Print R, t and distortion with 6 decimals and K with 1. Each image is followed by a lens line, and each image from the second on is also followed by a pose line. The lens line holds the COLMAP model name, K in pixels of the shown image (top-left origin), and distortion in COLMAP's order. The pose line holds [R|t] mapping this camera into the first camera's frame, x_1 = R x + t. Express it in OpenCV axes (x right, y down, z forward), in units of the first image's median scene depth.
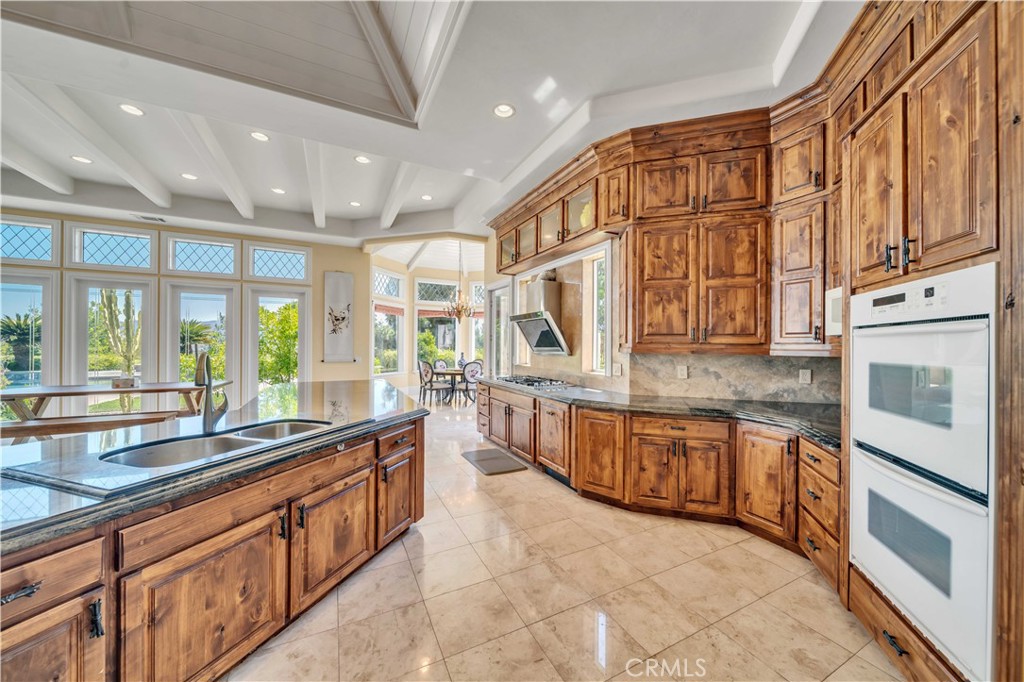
lens RADIAL K [[361.2, 0, 509.4], [0, 361.2, 344.1], [0, 0, 1]] dist [0.000094, -0.000082]
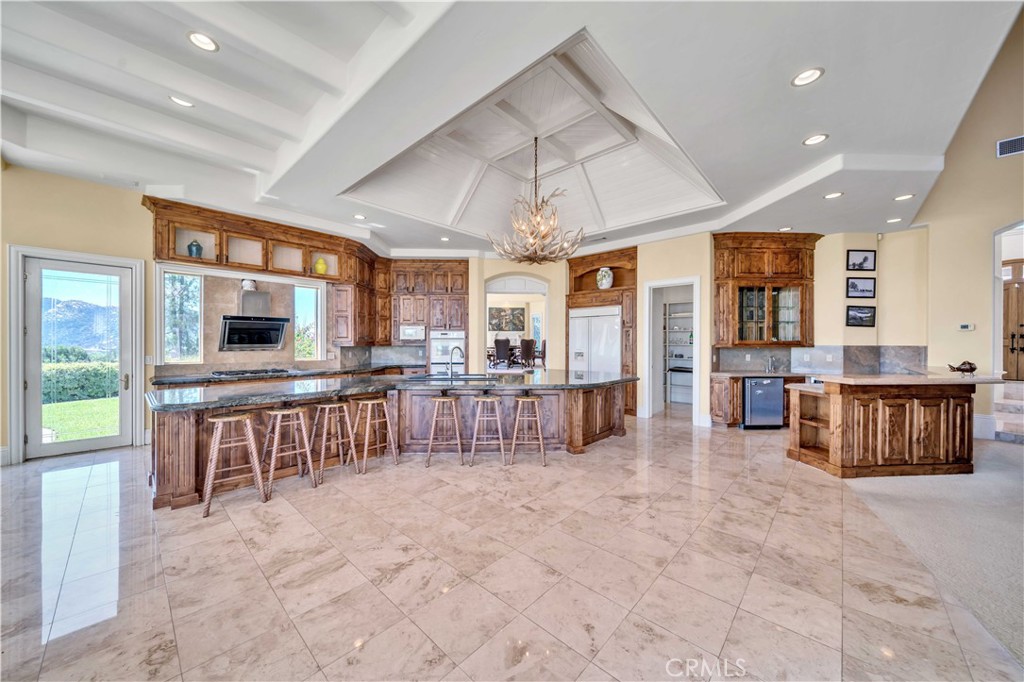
lens RADIAL K [[359.5, 0, 512.5], [0, 359.5, 348.2], [0, 0, 1]] dist [0.003061, -0.000010]
pose [[-0.360908, -0.023837, 0.932297, -2.033180], [-0.006388, 0.999713, 0.023088, -0.020920], [-0.932579, 0.002378, -0.360957, 0.943962]]
